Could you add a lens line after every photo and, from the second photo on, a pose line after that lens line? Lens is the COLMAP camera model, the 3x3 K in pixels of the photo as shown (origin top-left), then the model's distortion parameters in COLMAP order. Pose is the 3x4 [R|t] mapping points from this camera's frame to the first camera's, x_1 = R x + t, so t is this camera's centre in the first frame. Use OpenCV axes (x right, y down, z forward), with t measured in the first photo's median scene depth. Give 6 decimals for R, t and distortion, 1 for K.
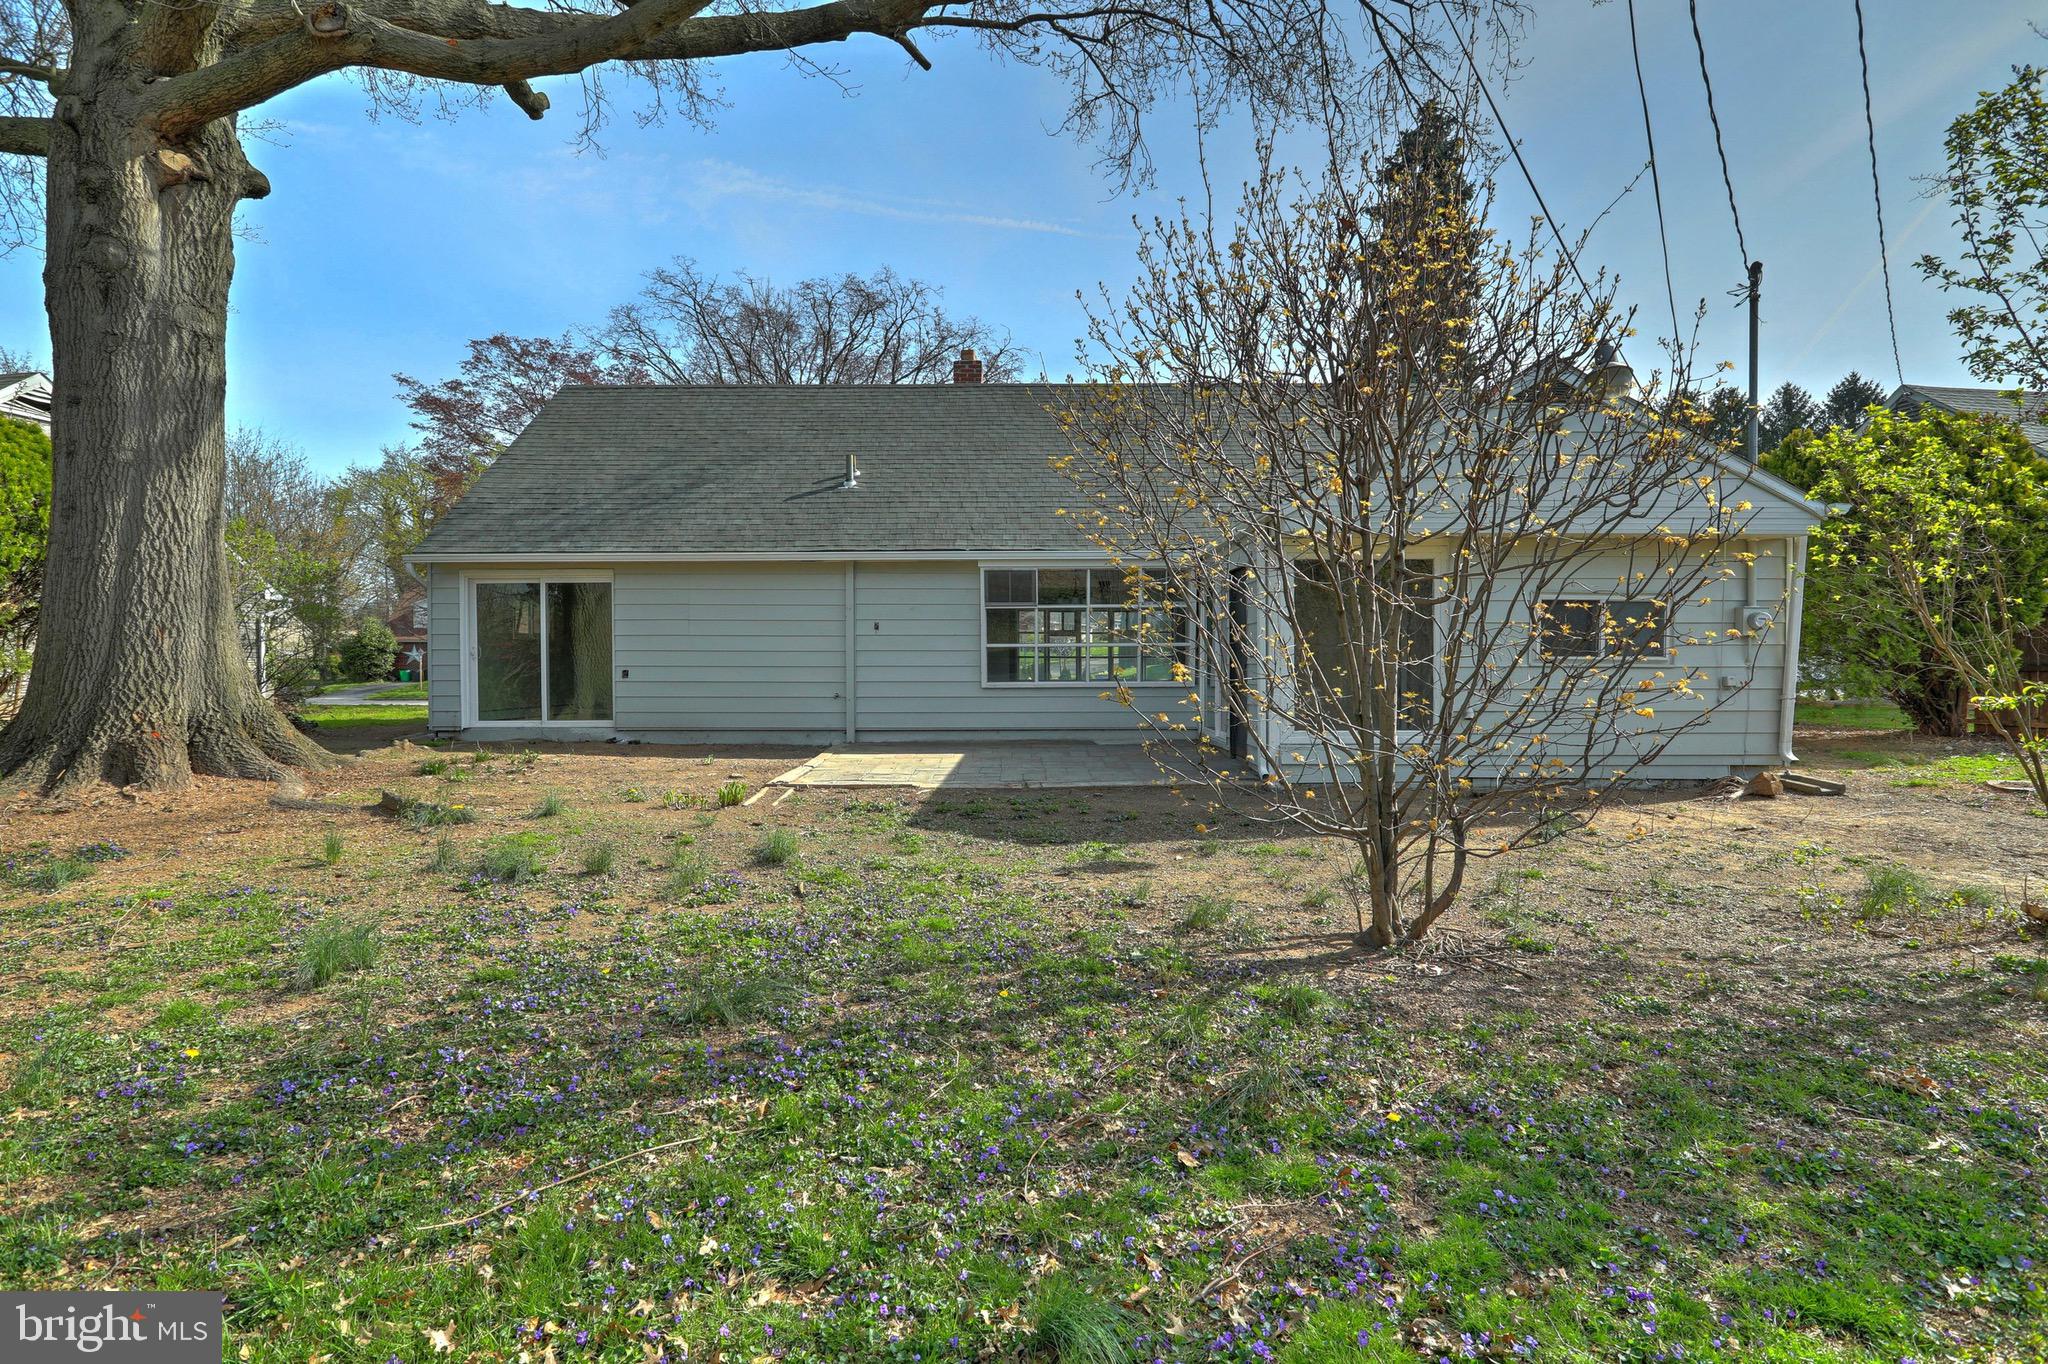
lens RADIAL K [[981.1, 0, 1047.5], [0, 981.1, 676.3], [0, 0, 1]] dist [0.001559, 0.000525]
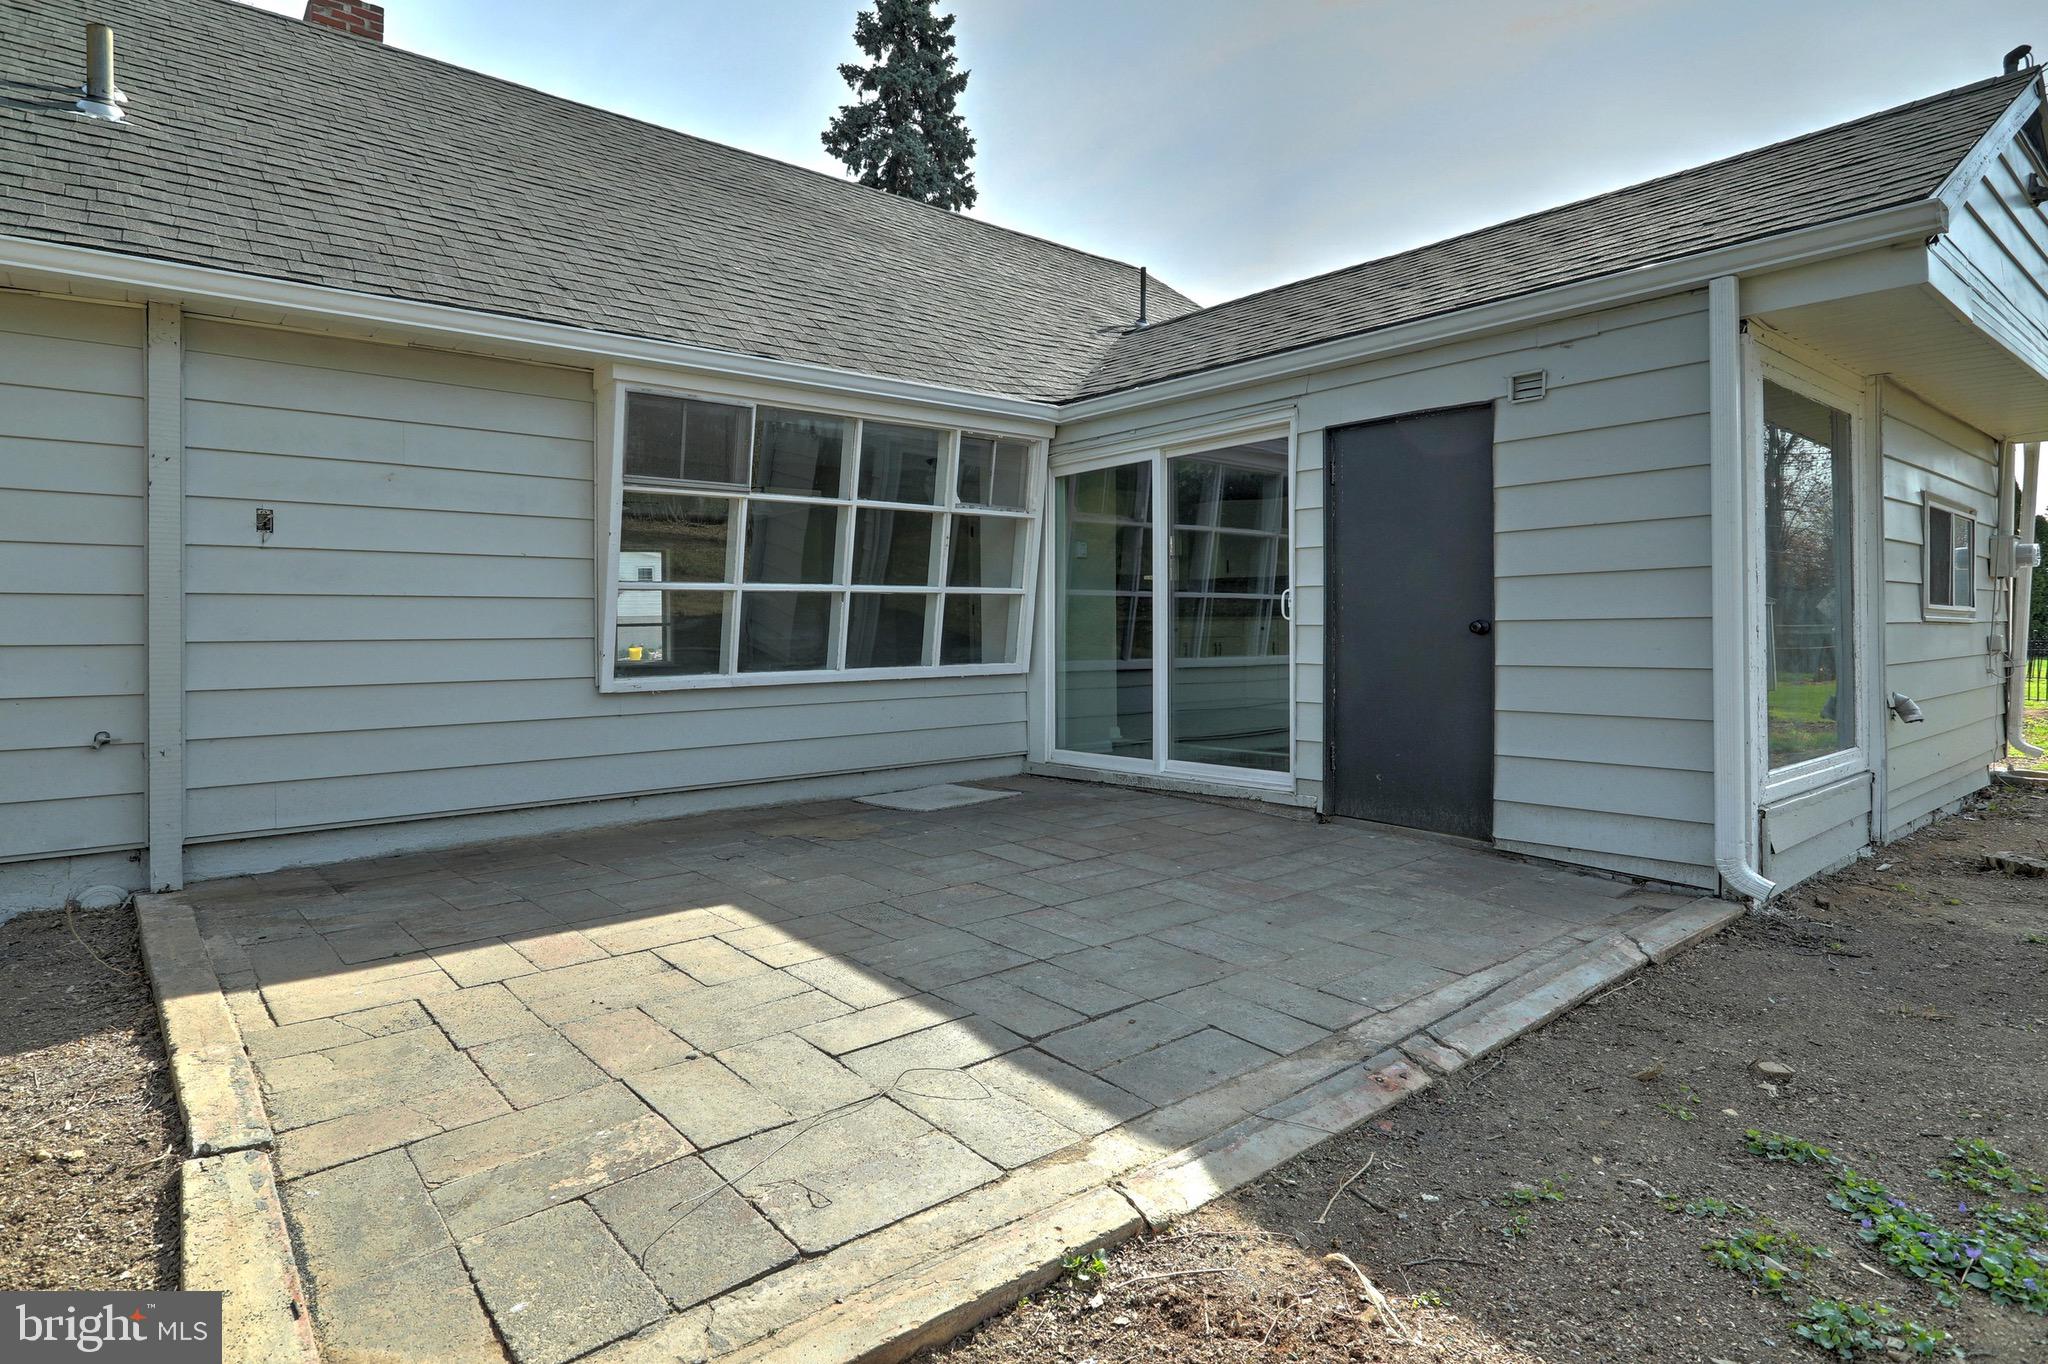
lens RADIAL K [[1039.3, 0, 1019.3], [0, 1039.3, 627.6], [0, 0, 1]] dist [-0.000631, -0.000379]
pose [[0.796772, -0.001753, 0.604278, -0.184148], [0.013724, 0.999790, -0.015195, -0.006531], [-0.604125, 0.020400, 0.796629, 0.577953]]
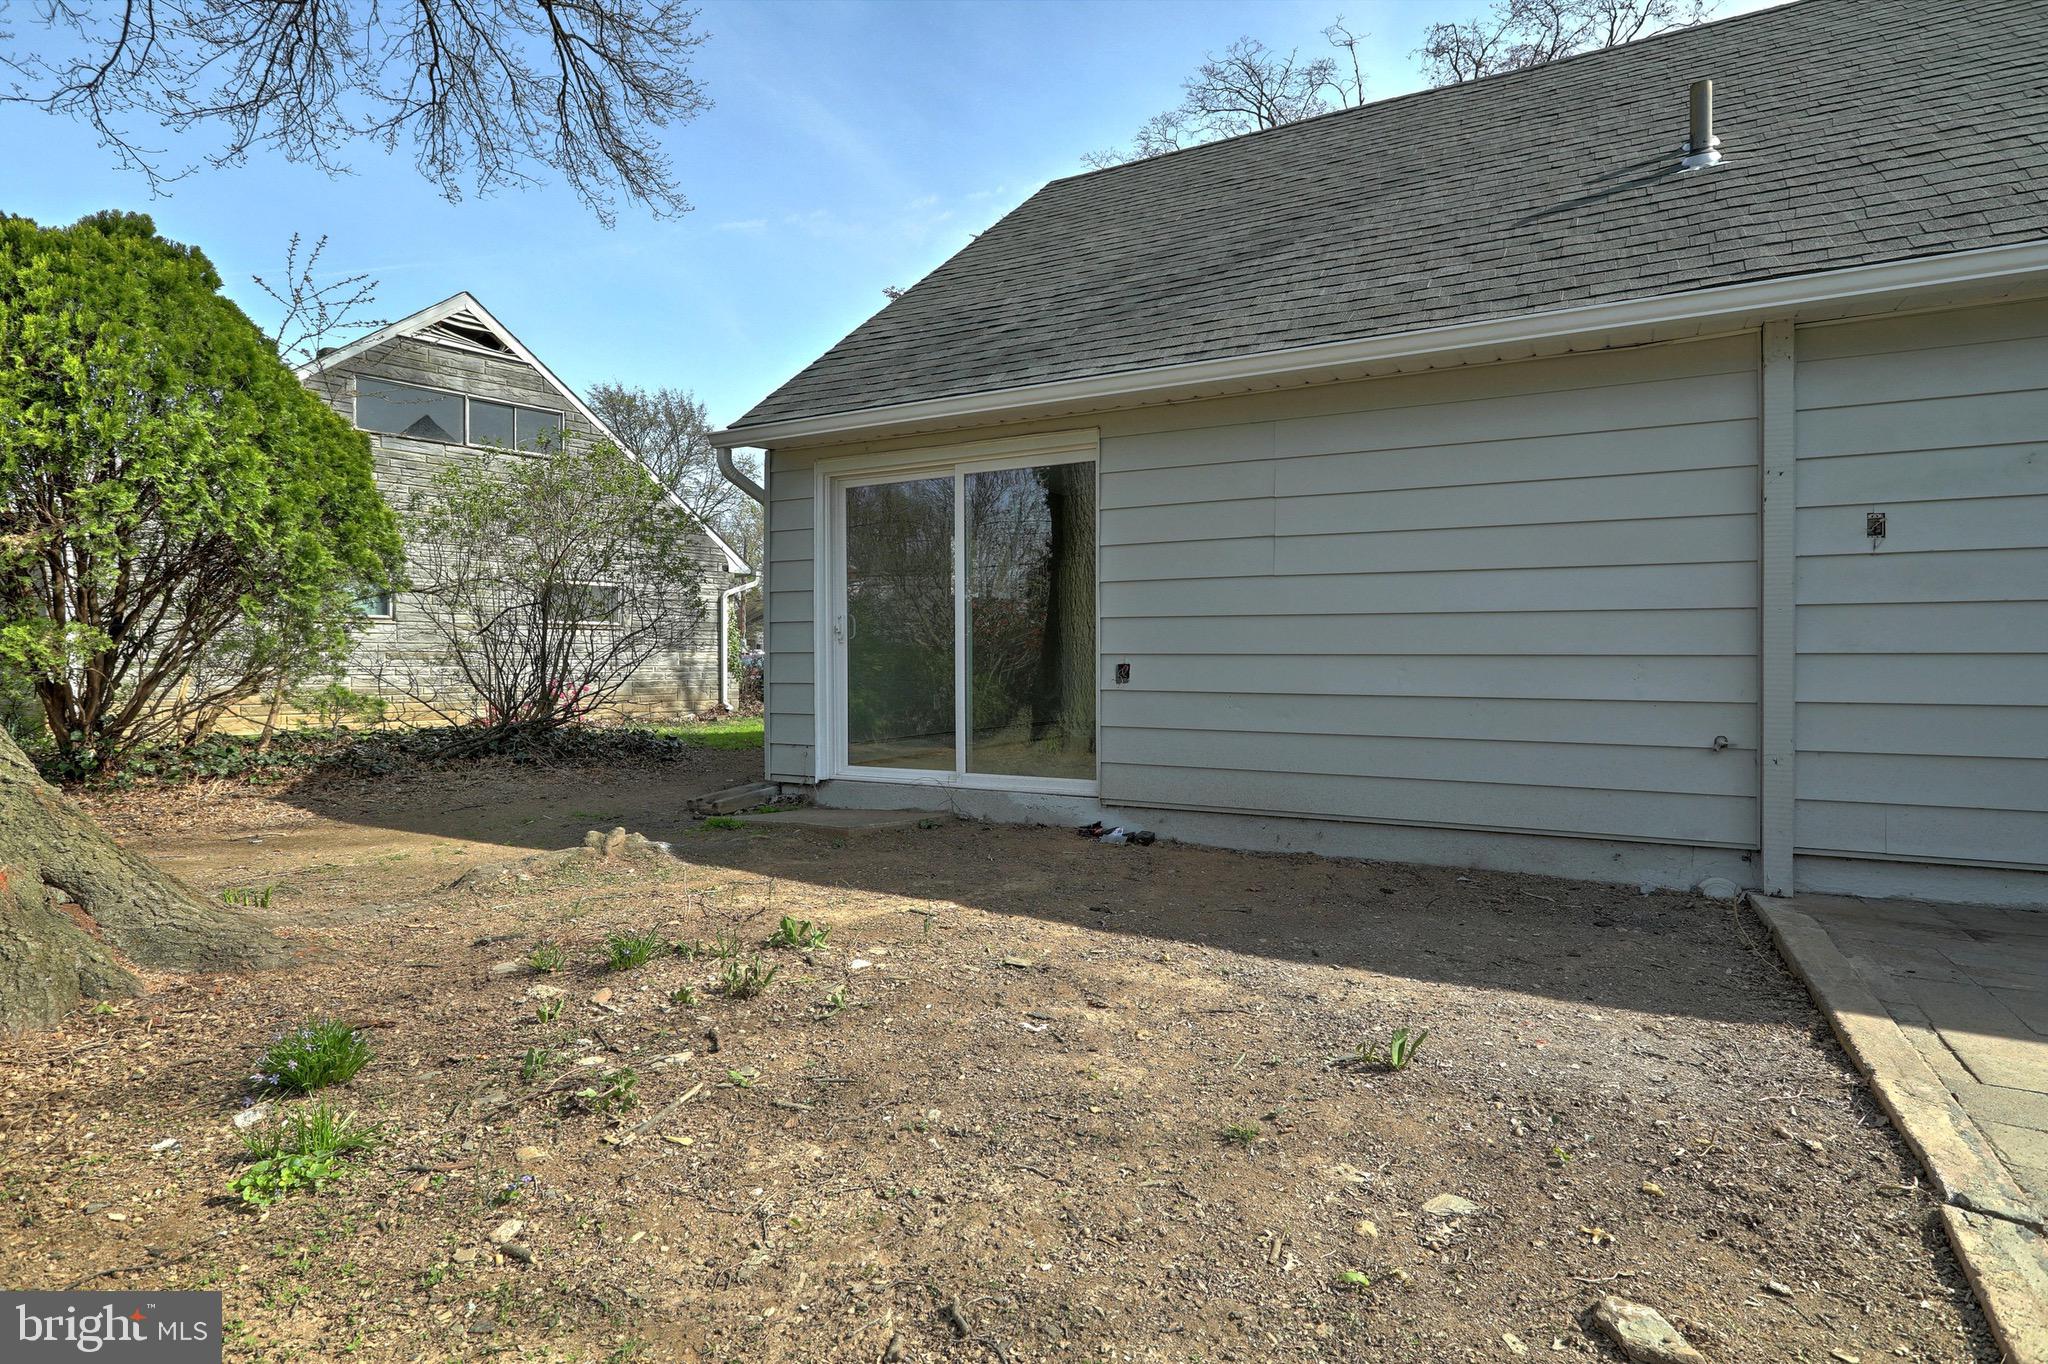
lens RADIAL K [[1024.2, 0, 1018.5], [0, 1024.2, 667.1], [0, 0, 1]] dist [0.000663, 0.000123]
pose [[0.870416, 0.008090, -0.492250, -0.252011], [-0.005771, 0.999964, 0.006229, -0.006851], [0.492282, -0.002581, 0.870432, 0.592857]]
